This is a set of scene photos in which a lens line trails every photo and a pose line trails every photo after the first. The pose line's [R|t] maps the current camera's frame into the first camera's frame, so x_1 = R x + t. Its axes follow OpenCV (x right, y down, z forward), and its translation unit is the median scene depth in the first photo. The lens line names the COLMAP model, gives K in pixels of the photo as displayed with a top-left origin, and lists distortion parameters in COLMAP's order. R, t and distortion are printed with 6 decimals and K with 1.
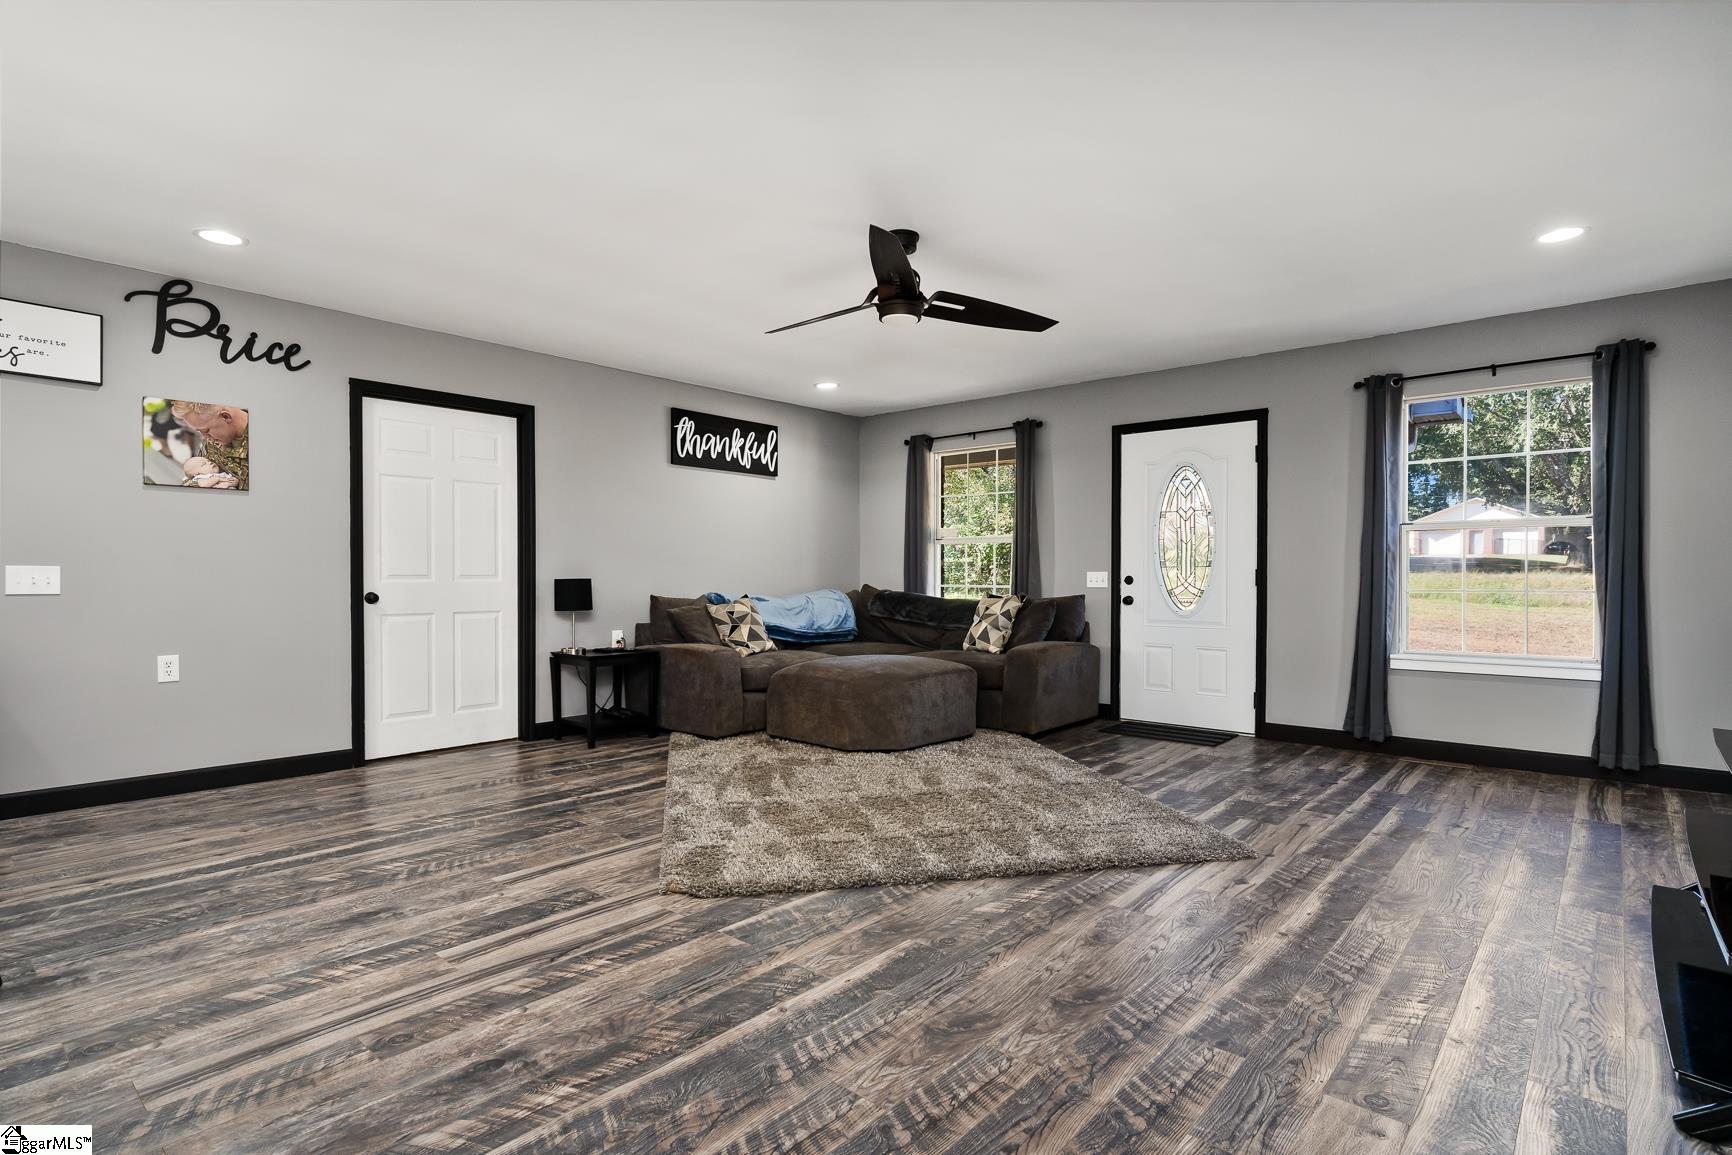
lens RADIAL K [[862.2, 0, 858.9], [0, 862.2, 581.2], [0, 0, 1]] dist [-0.004584, 0.000743]
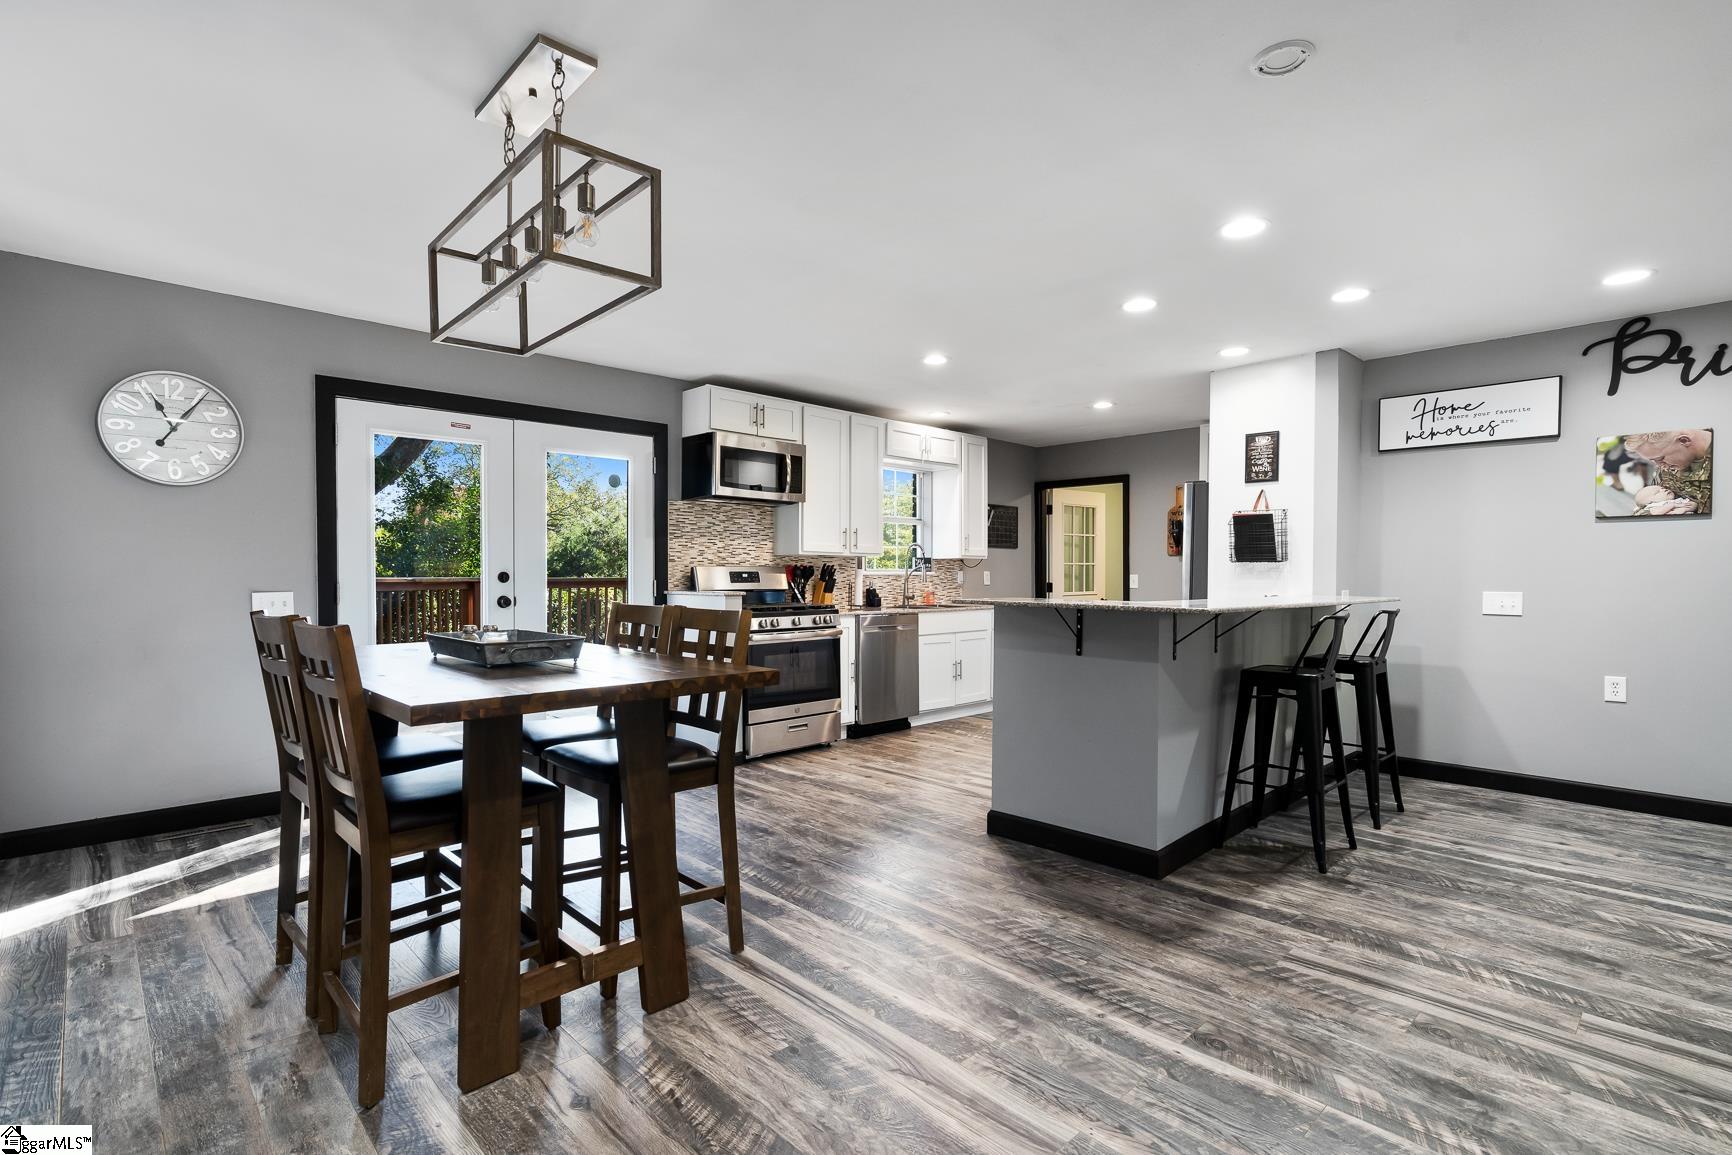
lens RADIAL K [[809.3, 0, 856.9], [0, 809.3, 577.2], [0, 0, 1]] dist [-0.003843, -0.000084]
pose [[-0.089477, -0.000734, -0.995989, 0.407422], [-0.009701, 0.999953, 0.000135, -0.041131], [0.995942, 0.009674, -0.089480, 0.223804]]
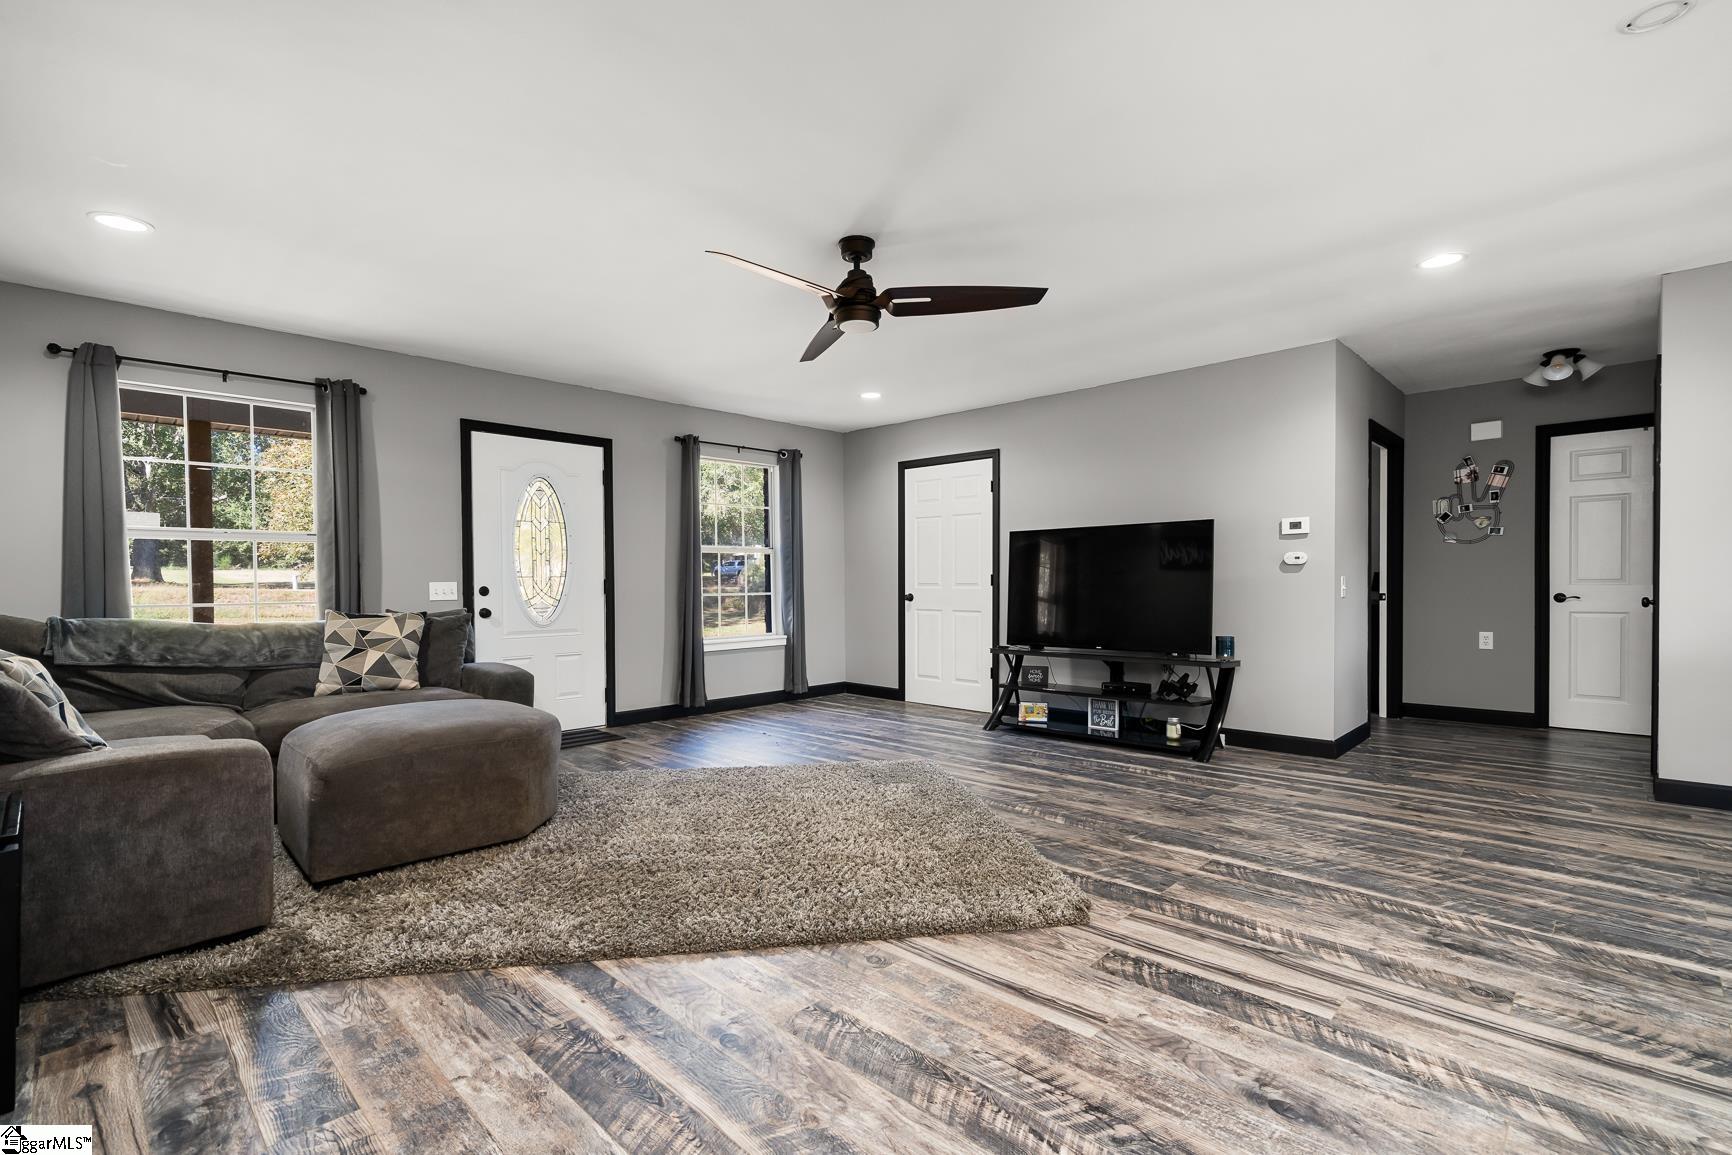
lens RADIAL K [[809.3, 0, 836.3], [0, 809.3, 589.0], [0, 0, 1]] dist [-0.003843, -0.000084]
pose [[0.054440, -0.009497, 0.998472, -1.115184], [0.016905, 0.999820, 0.008588, -0.009857], [-0.998374, 0.016411, 0.054591, 1.219074]]
